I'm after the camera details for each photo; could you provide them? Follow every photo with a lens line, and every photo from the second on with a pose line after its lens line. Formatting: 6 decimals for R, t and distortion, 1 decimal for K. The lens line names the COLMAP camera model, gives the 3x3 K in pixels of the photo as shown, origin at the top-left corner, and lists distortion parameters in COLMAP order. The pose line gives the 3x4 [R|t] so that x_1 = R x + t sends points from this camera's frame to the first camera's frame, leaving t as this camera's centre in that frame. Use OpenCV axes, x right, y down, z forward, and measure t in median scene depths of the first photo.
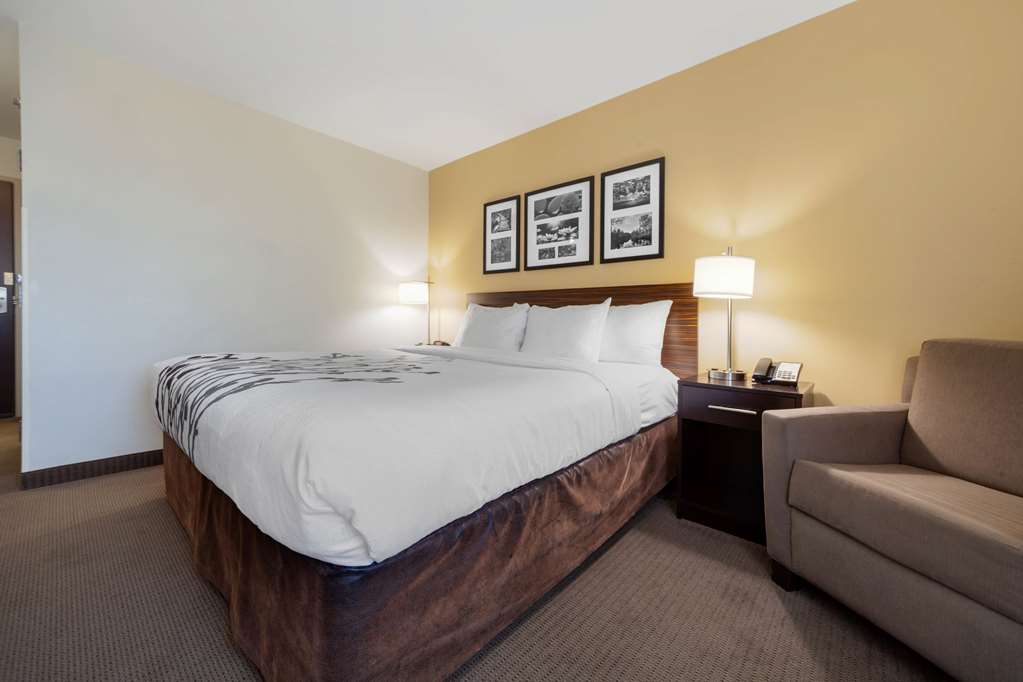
lens RADIAL K [[371.8, 0, 542.1], [0, 371.8, 313.3], [0, 0, 1]] dist [0.004342, 0.000429]
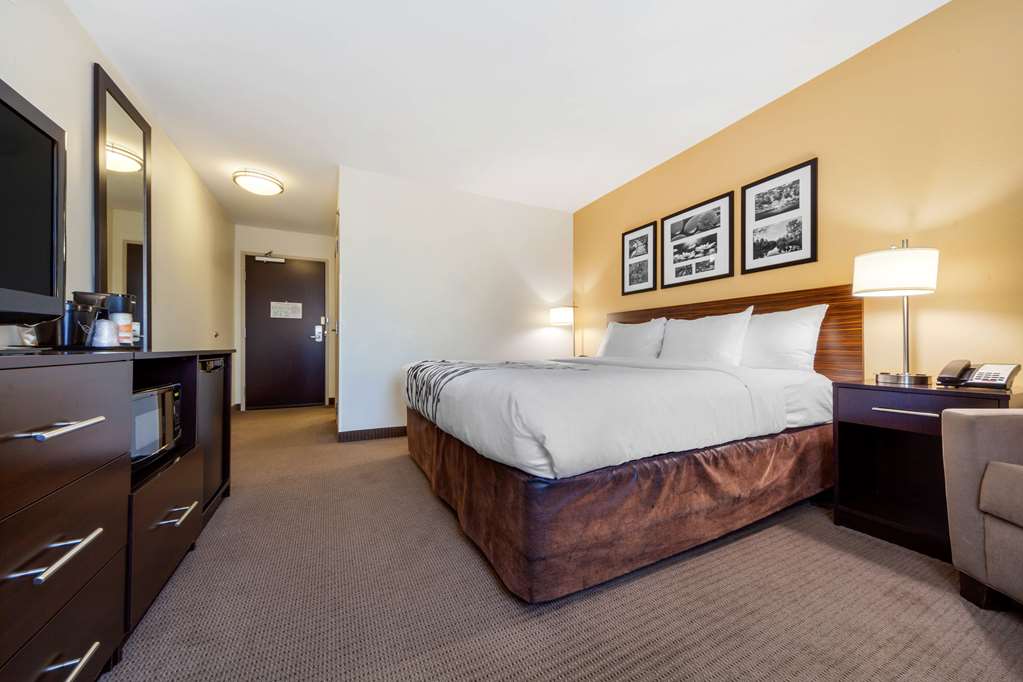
lens RADIAL K [[356.8, 0, 512.5], [0, 356.8, 341.5], [0, 0, 1]] dist [0.006412, -0.000103]
pose [[0.903959, -0.009358, -0.427517, 0.006138], [0.004755, 0.999919, -0.011833, 0.066178], [0.427593, 0.008664, 0.903930, -0.180304]]
